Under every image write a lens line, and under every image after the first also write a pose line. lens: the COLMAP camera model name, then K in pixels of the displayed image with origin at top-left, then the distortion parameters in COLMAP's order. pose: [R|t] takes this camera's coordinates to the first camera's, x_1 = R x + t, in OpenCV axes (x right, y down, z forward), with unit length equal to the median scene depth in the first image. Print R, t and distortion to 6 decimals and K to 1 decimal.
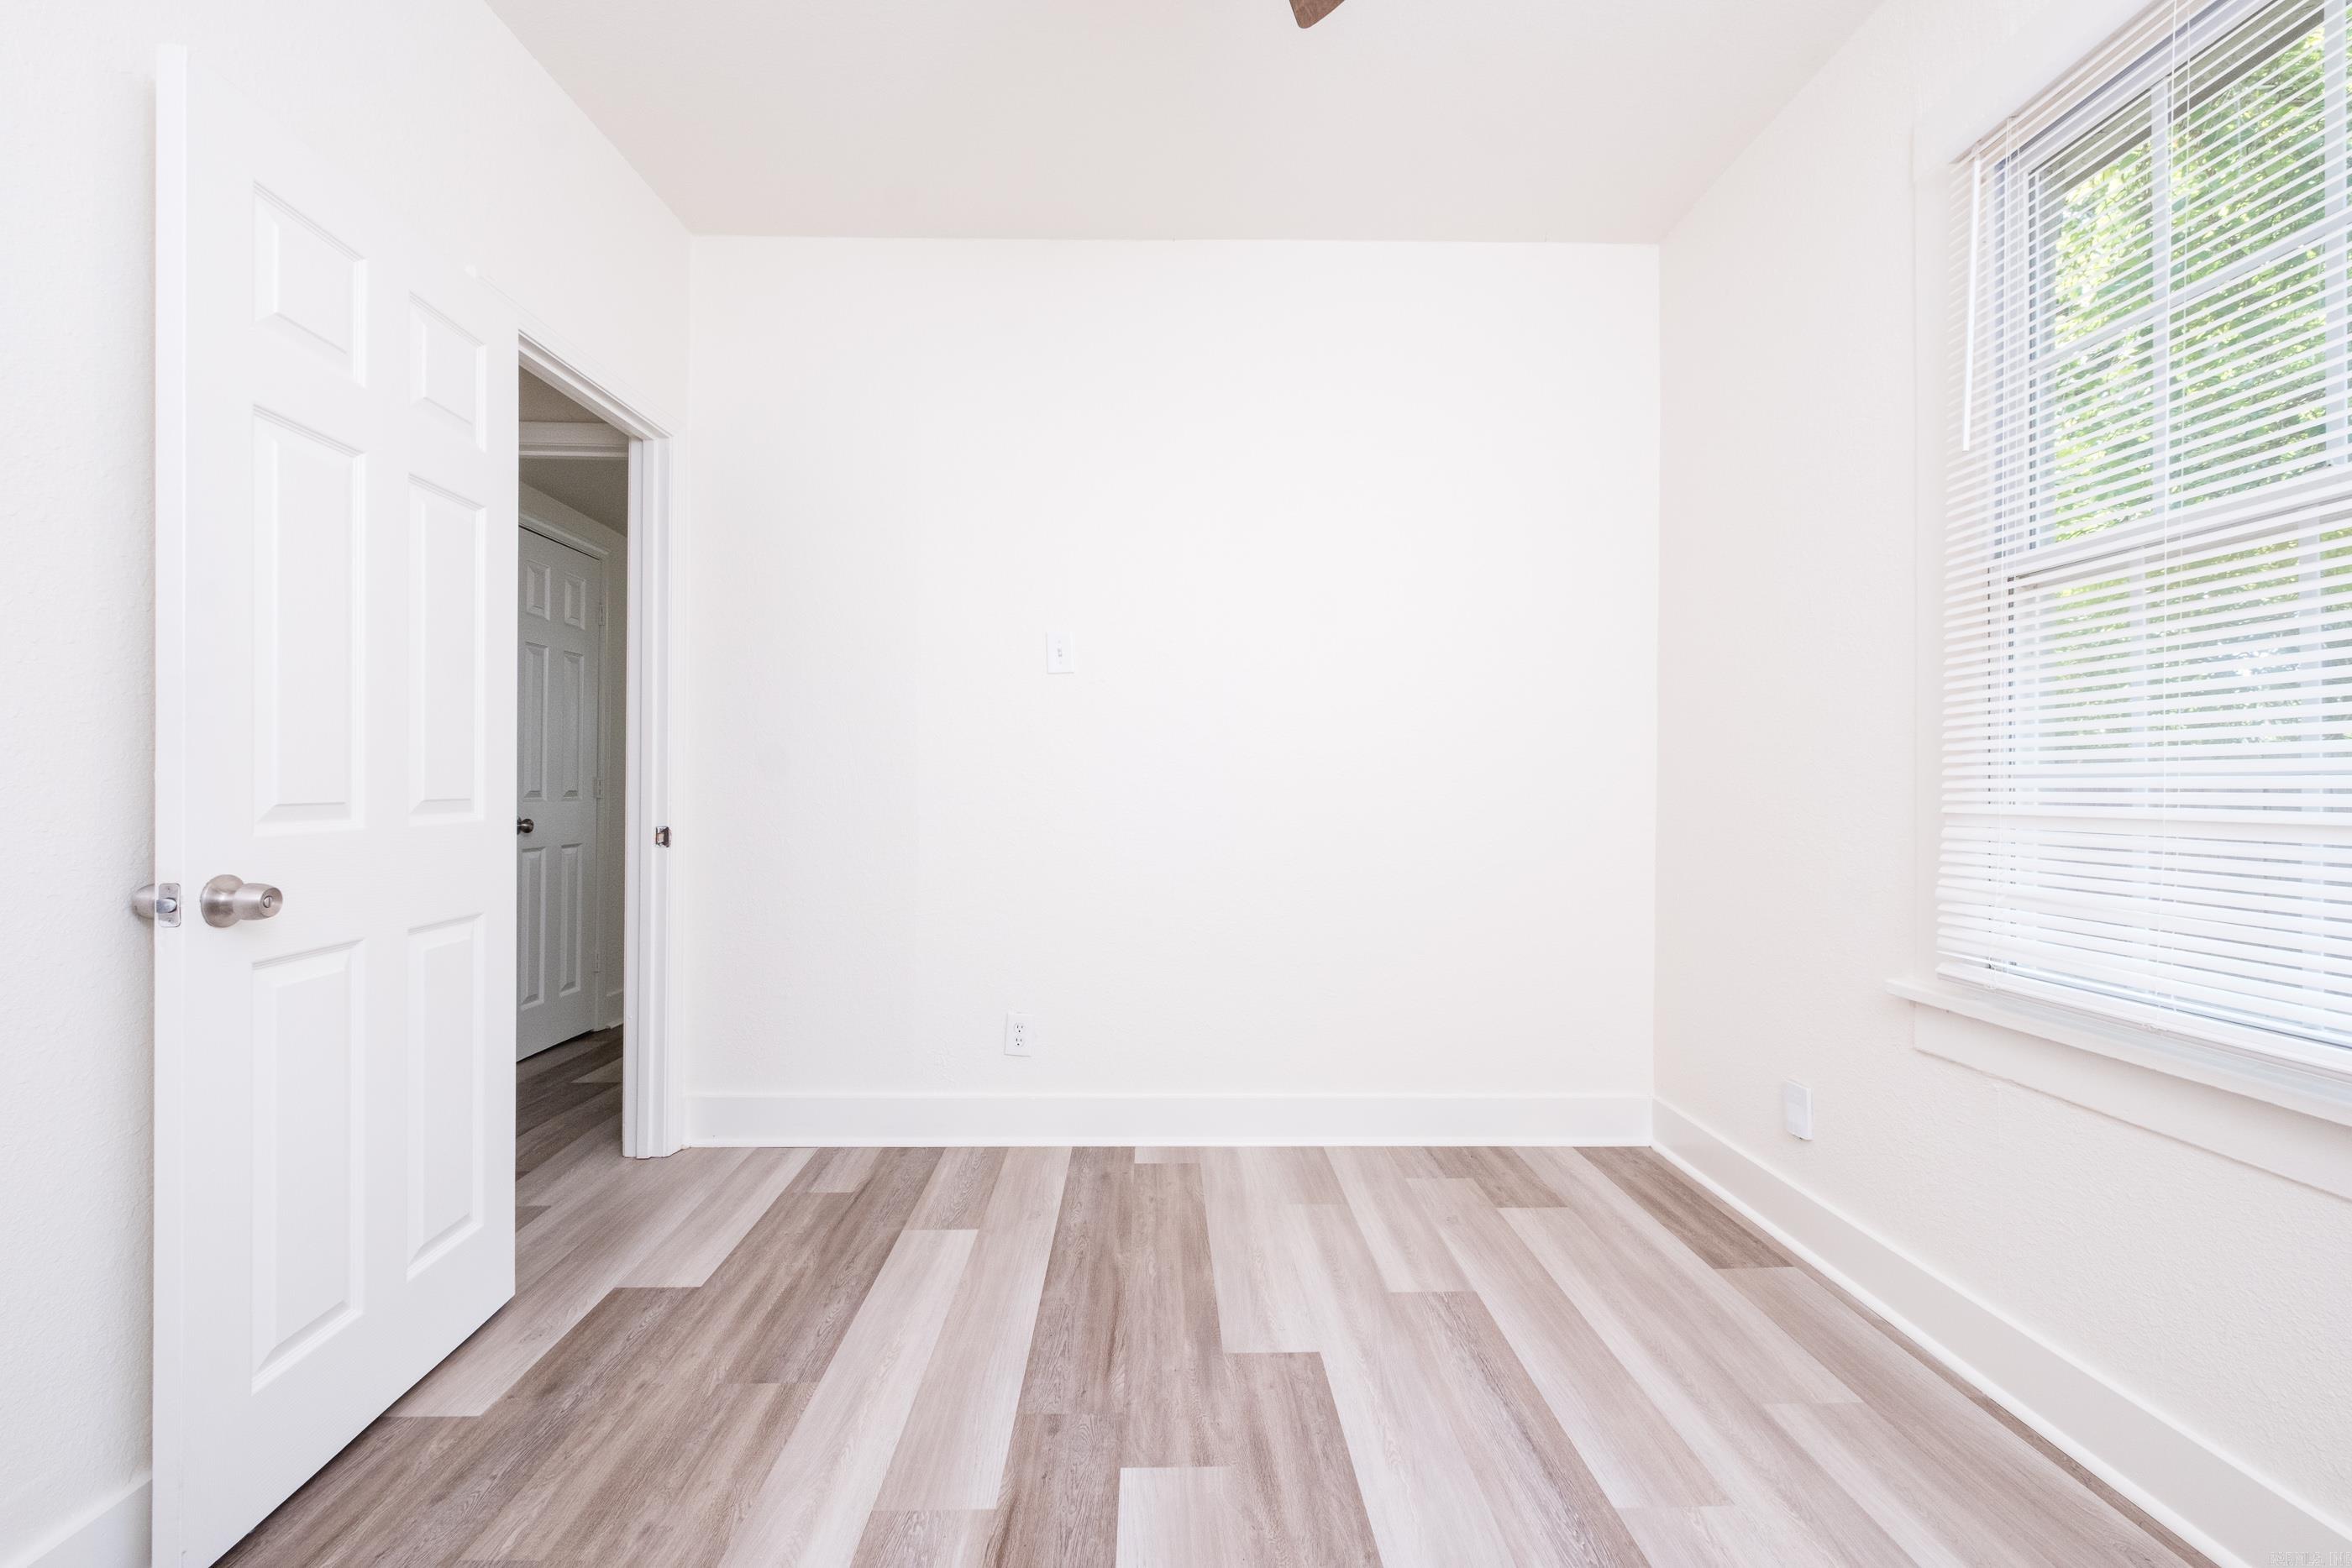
lens RADIAL K [[1023.5, 0, 1180.0], [0, 1023.5, 771.5], [0, 0, 1]] dist [0.003470, -0.003024]
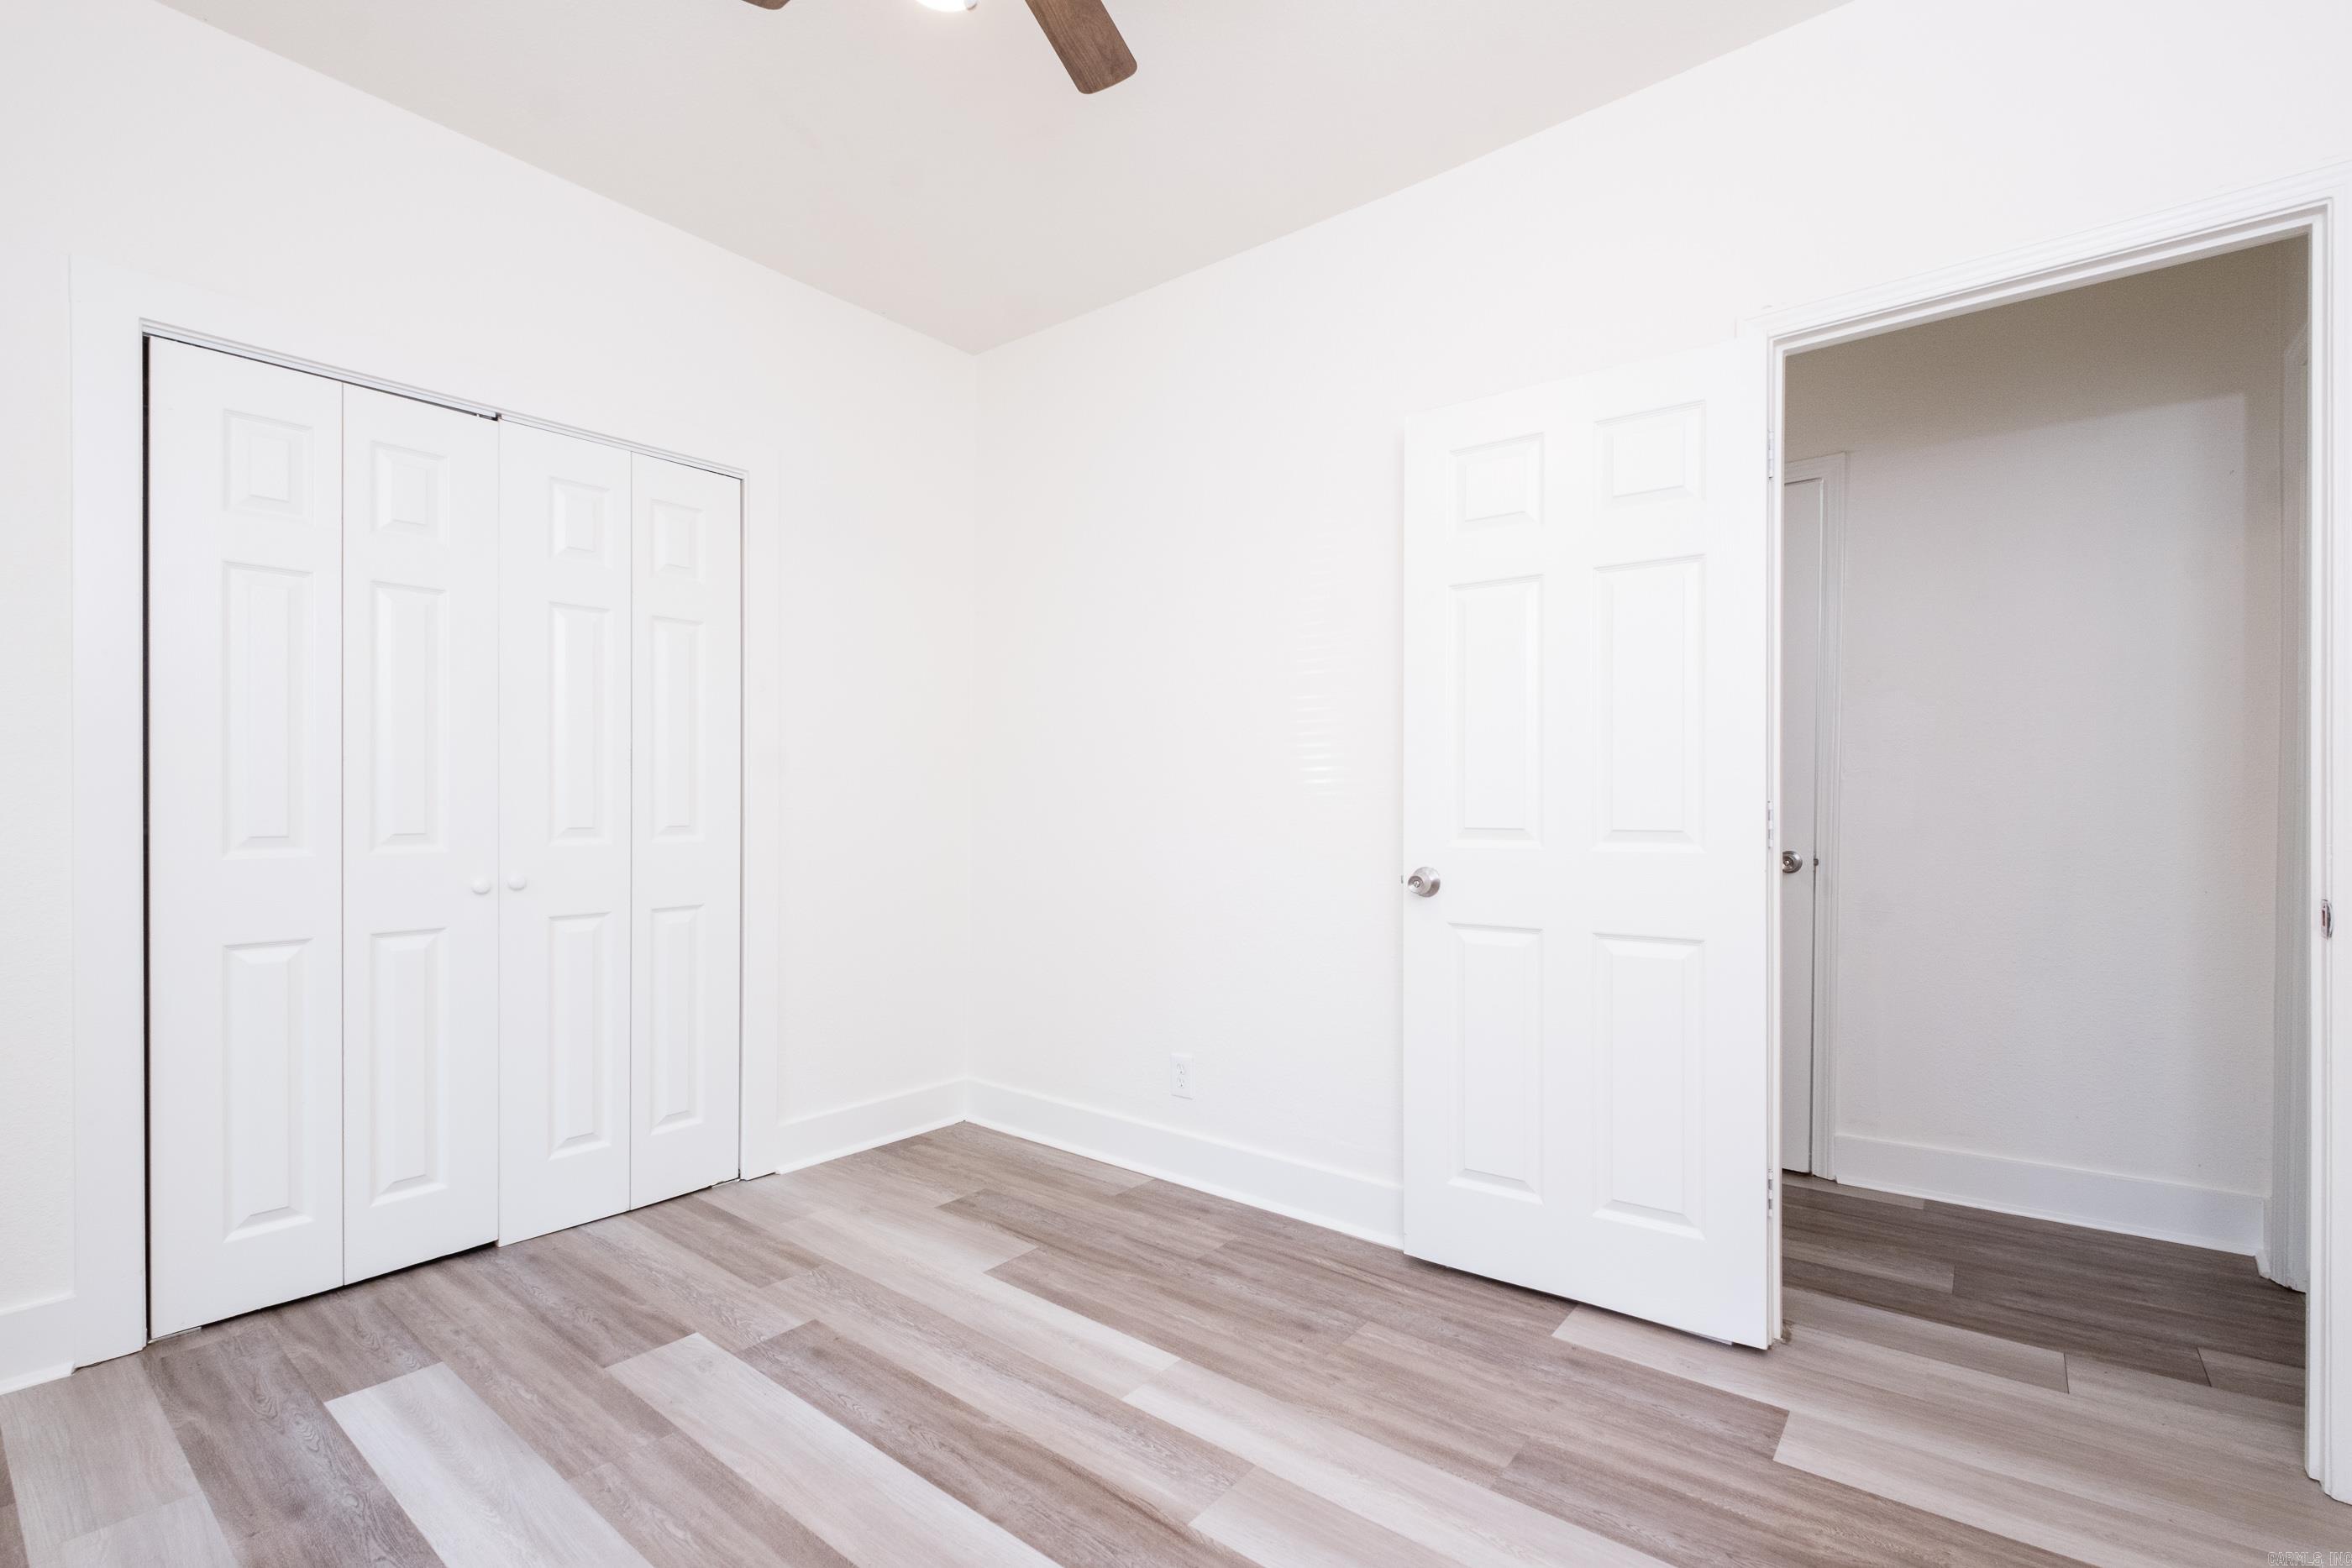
lens RADIAL K [[1023.5, 0, 1175.4], [0, 1023.5, 802.8], [0, 0, 1]] dist [0.003470, -0.003024]
pose [[-0.639967, -0.003294, -0.768395, 0.524795], [0.001559, 0.999983, -0.005585, 0.001242], [0.768401, -0.004773, -0.639951, 1.396831]]
